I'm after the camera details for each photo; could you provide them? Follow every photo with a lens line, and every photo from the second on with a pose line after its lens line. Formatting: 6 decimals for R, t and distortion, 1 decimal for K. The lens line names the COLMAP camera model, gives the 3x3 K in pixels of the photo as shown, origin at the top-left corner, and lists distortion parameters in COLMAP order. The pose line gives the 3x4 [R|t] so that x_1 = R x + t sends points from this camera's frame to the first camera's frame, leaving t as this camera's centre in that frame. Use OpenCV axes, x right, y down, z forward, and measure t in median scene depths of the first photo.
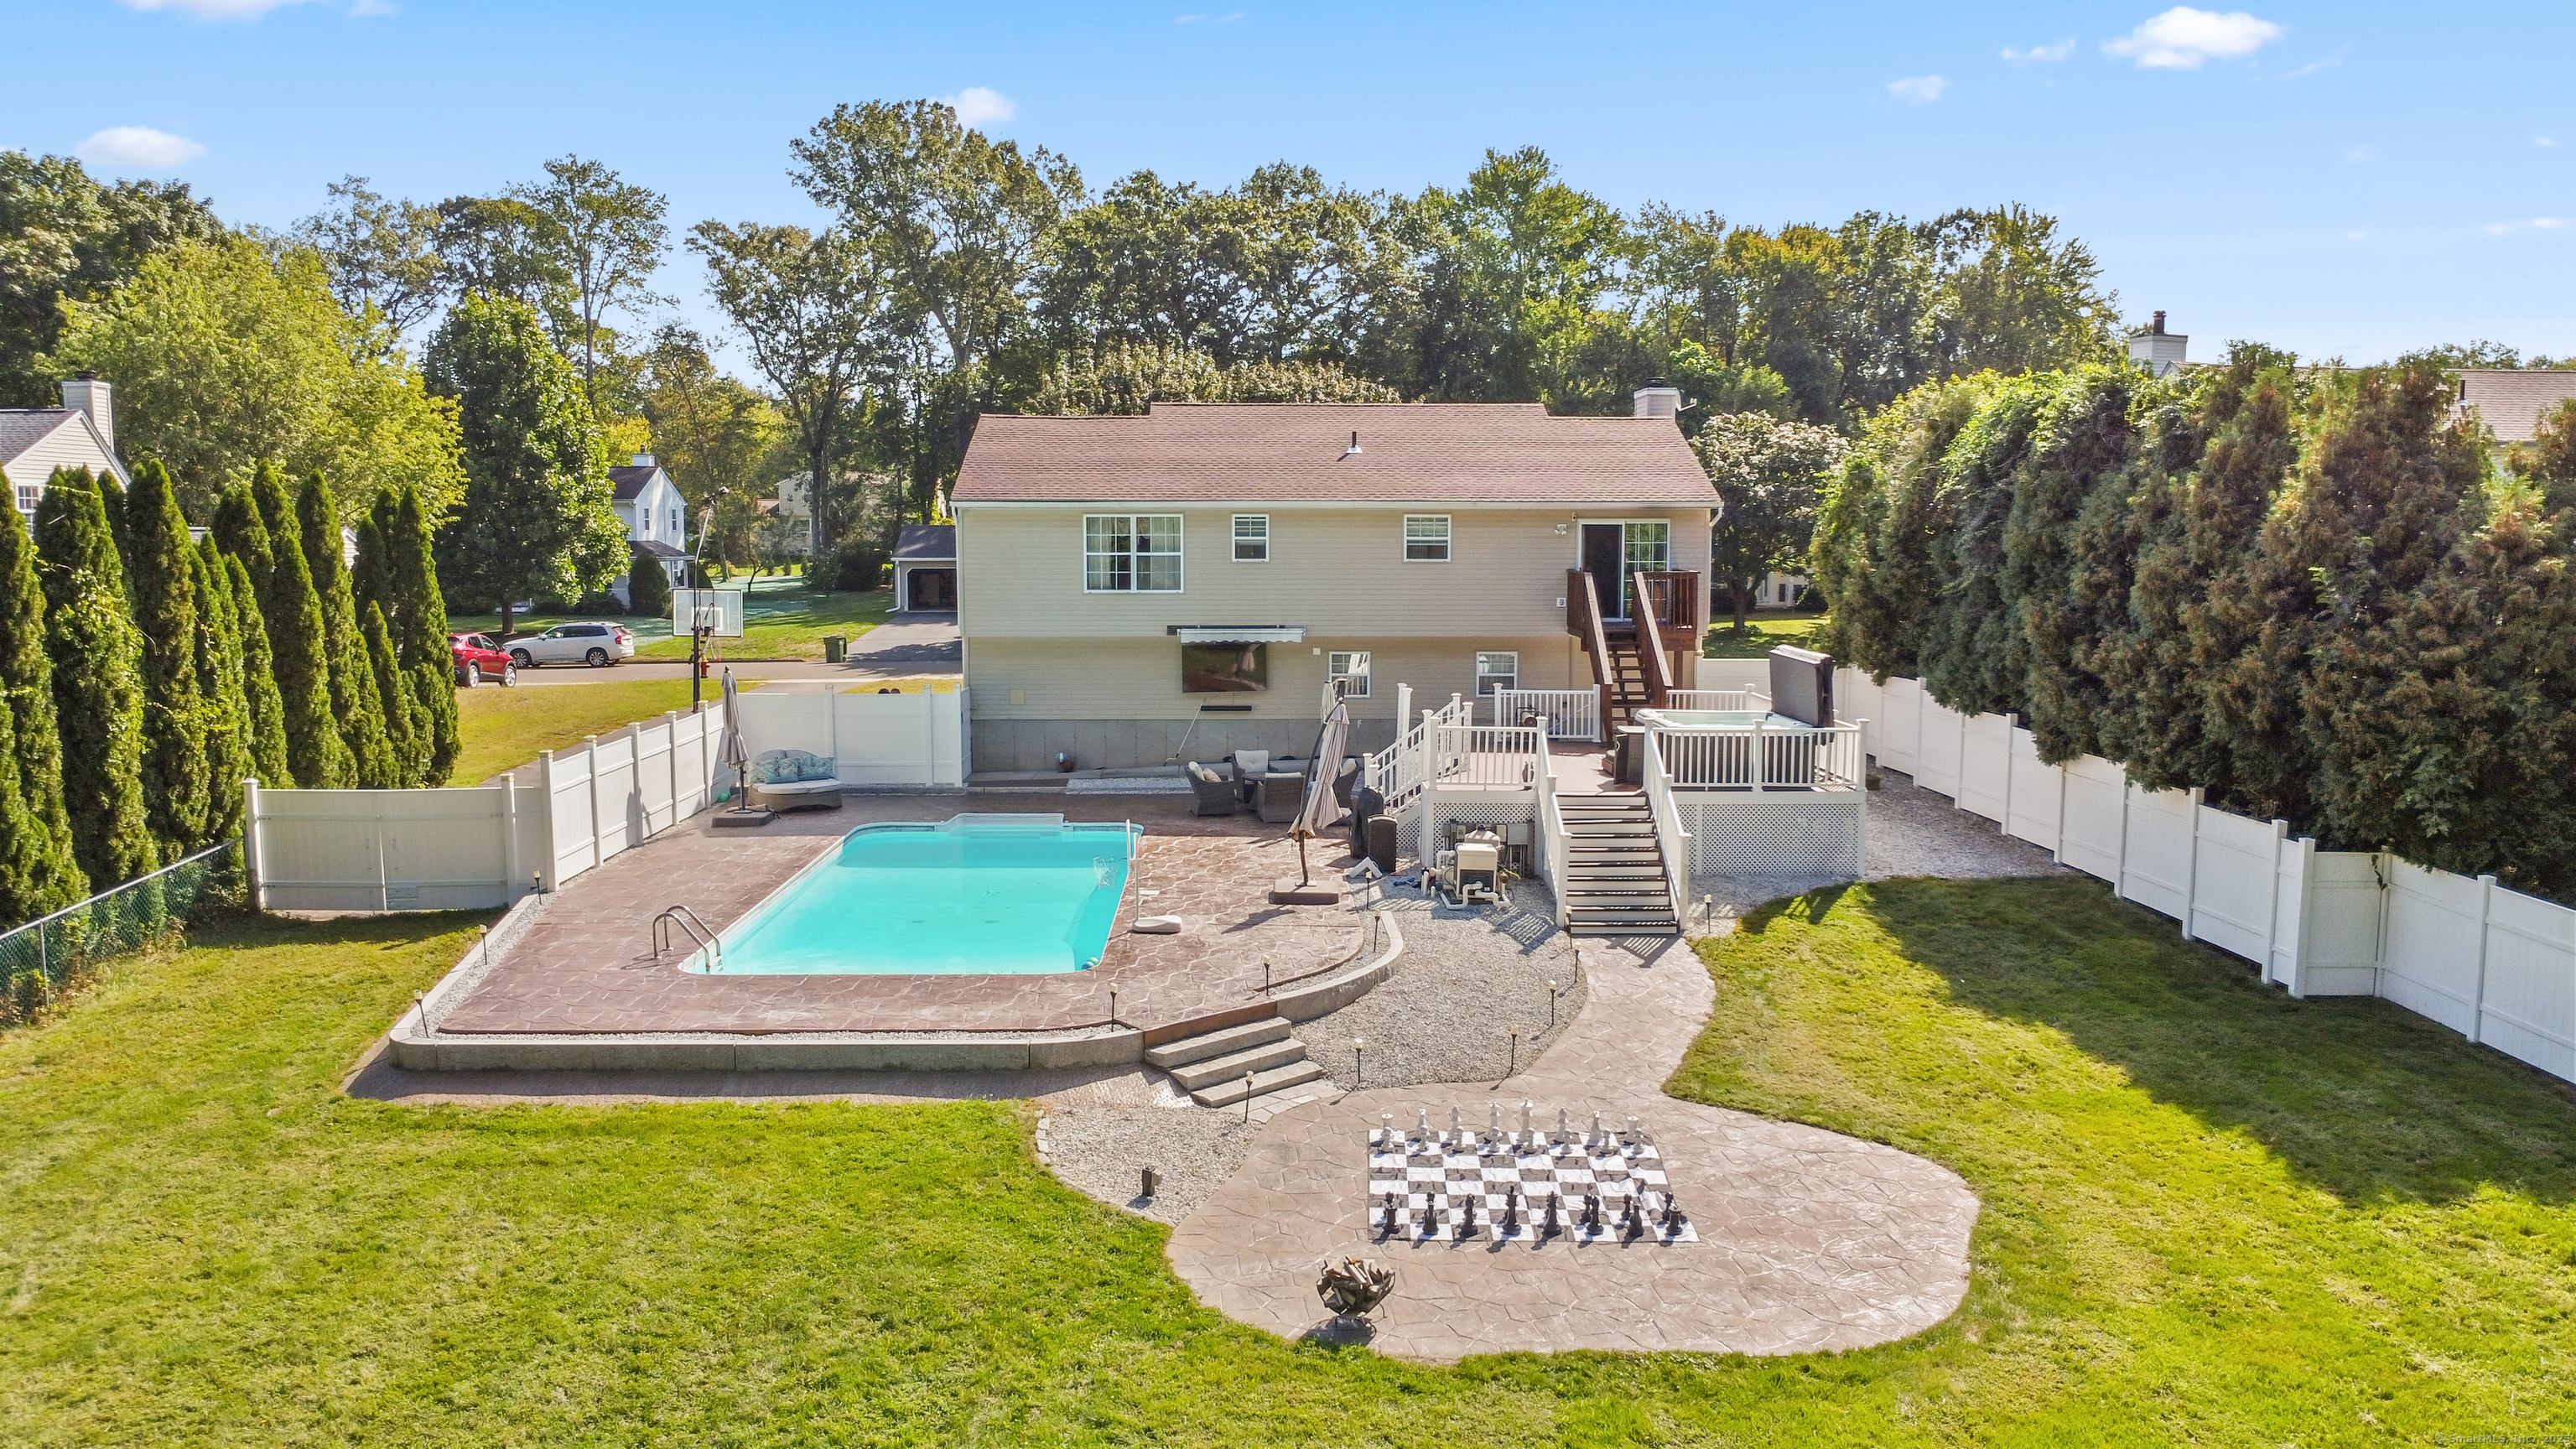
lens RADIAL K [[1863.0, 0, 1294.7], [0, 1863.0, 718.8], [0, 0, 1]] dist [-0.030011, -0.005205]
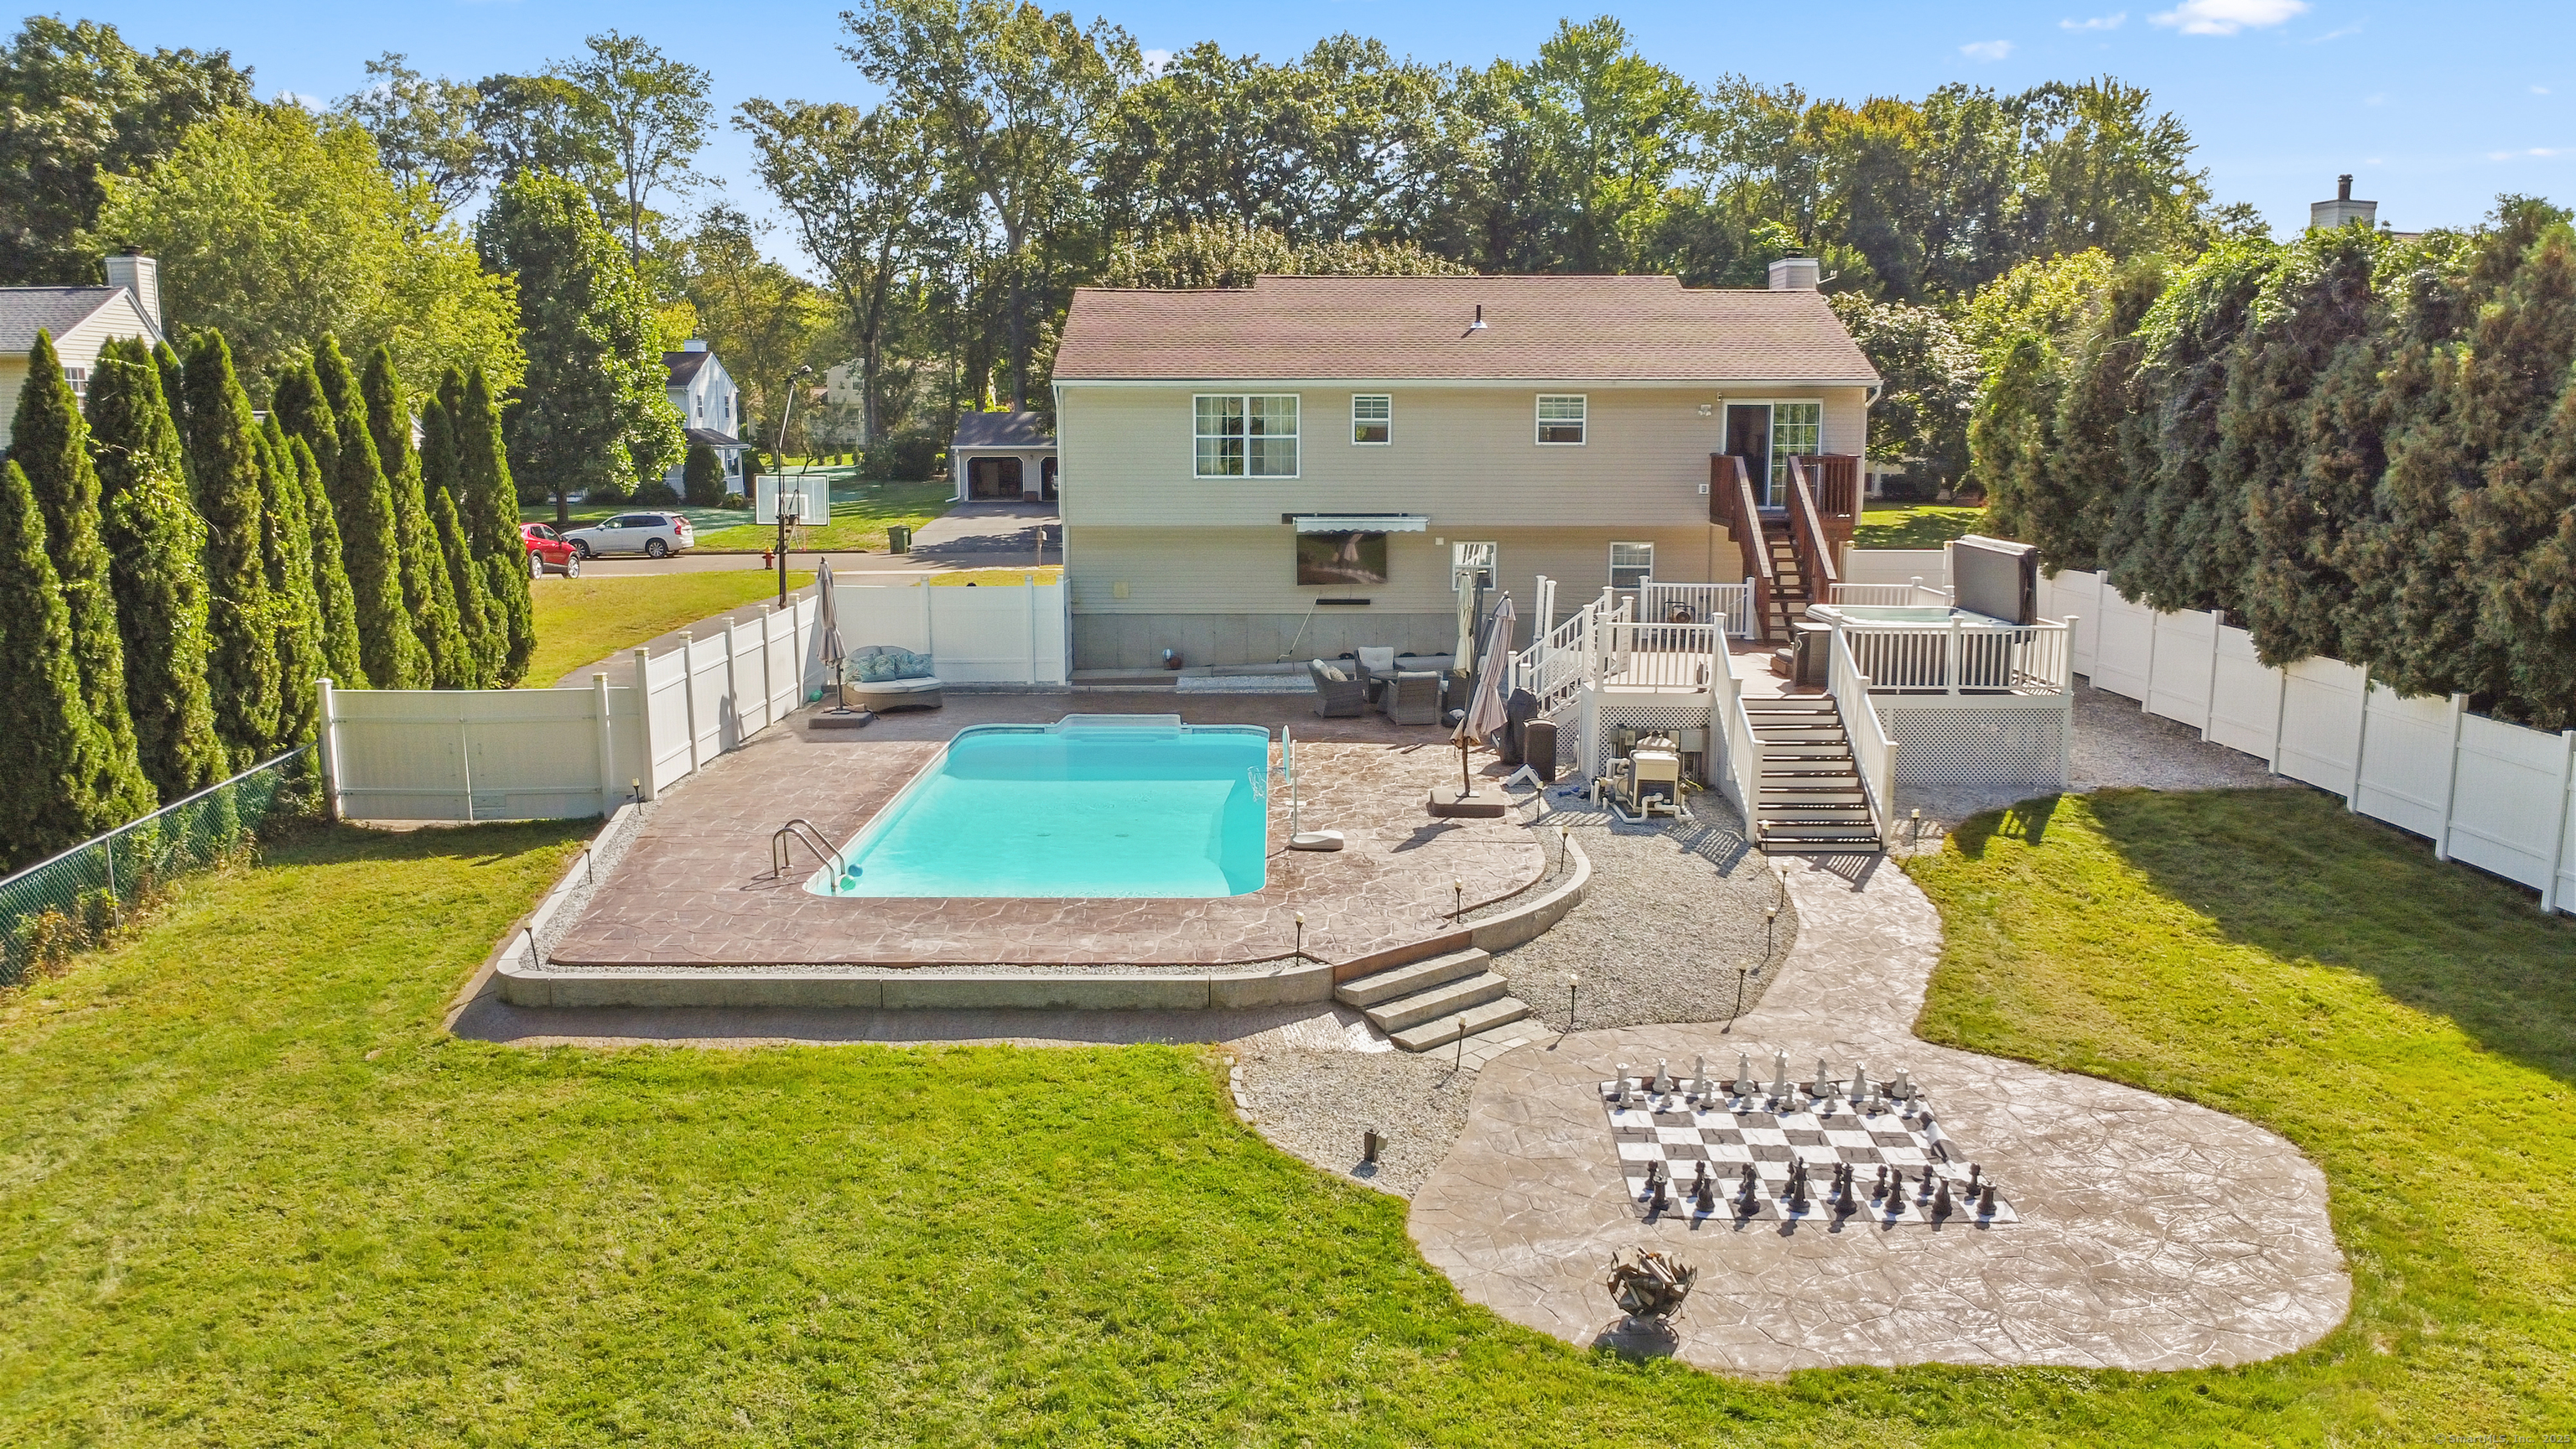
lens RADIAL K [[1863.0, 0, 1294.7], [0, 1863.0, 718.8], [0, 0, 1]] dist [-0.030011, -0.005205]
pose [[0.999797, 0.002468, -0.020018, -0.048576], [-0.001304, 0.998317, 0.057973, -0.001463], [0.020128, -0.057935, 0.998117, 0.066751]]
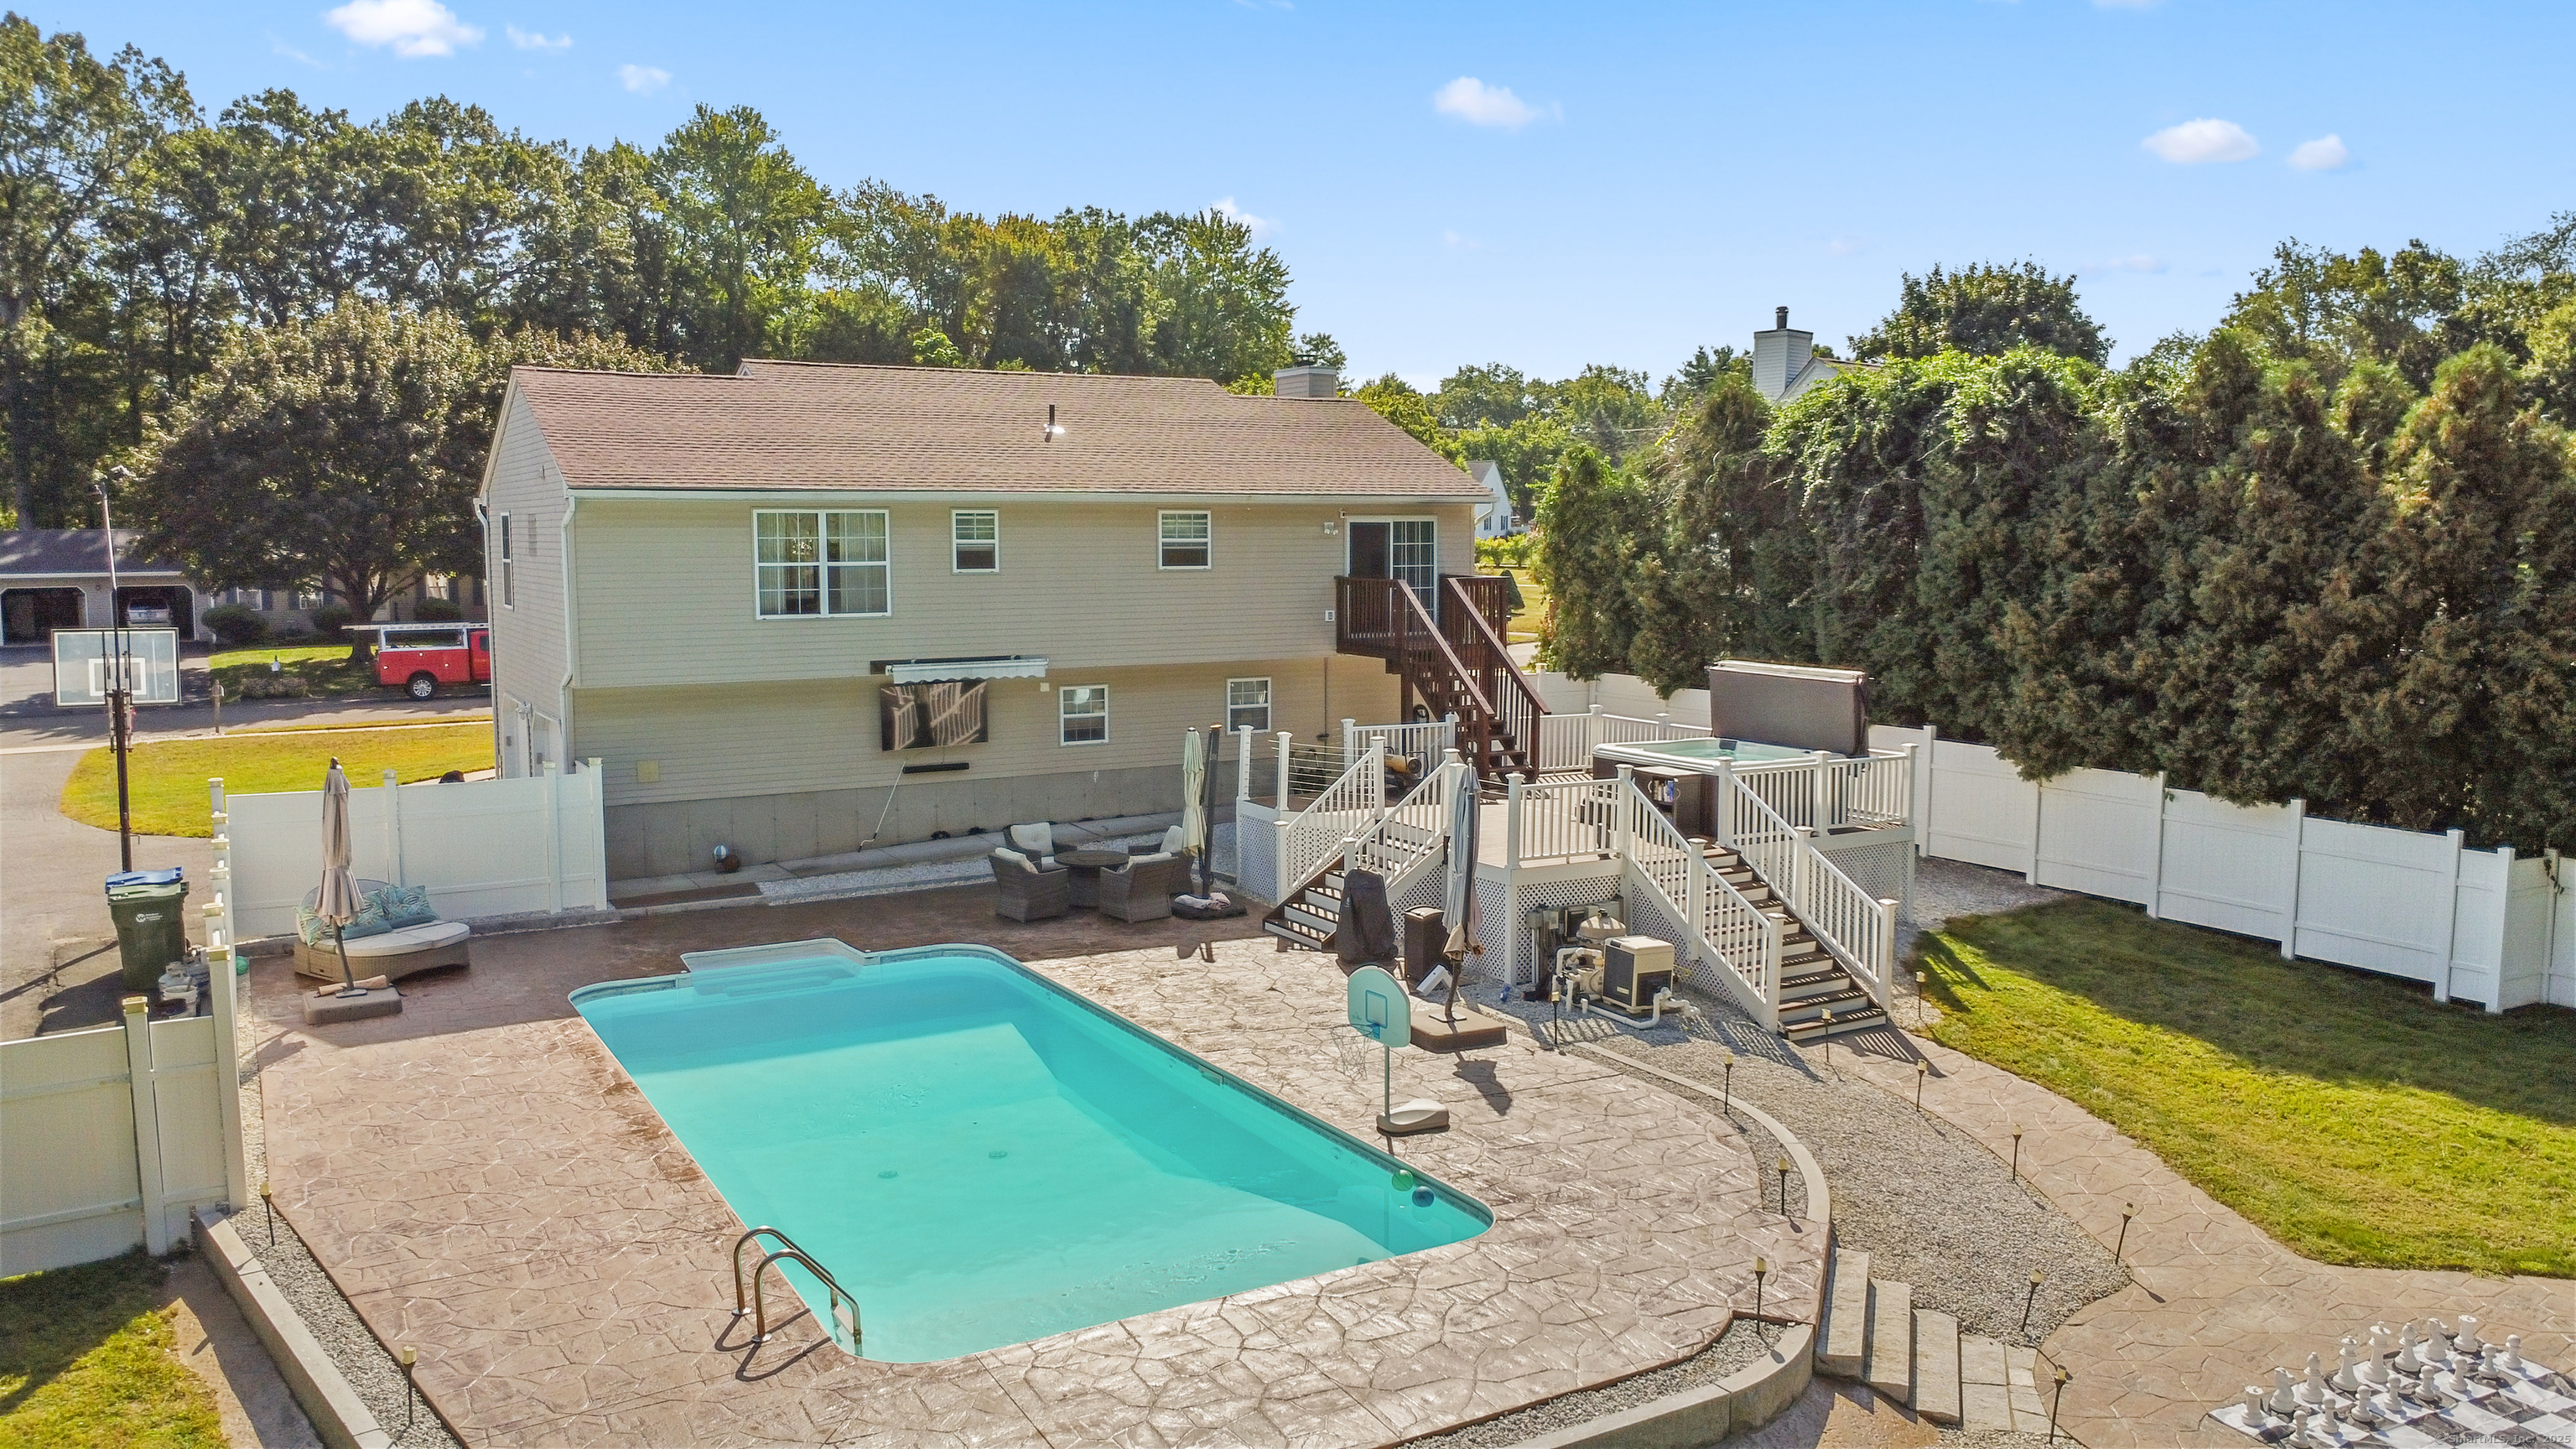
lens RADIAL K [[1863.0, 0, 1294.7], [0, 1863.0, 718.8], [0, 0, 1]] dist [-0.030011, -0.005205]
pose [[0.876282, -0.051081, 0.479083, -0.307789], [0.051526, 0.998597, 0.012227, -0.031251], [-0.479036, 0.013971, 0.877684, 0.313265]]
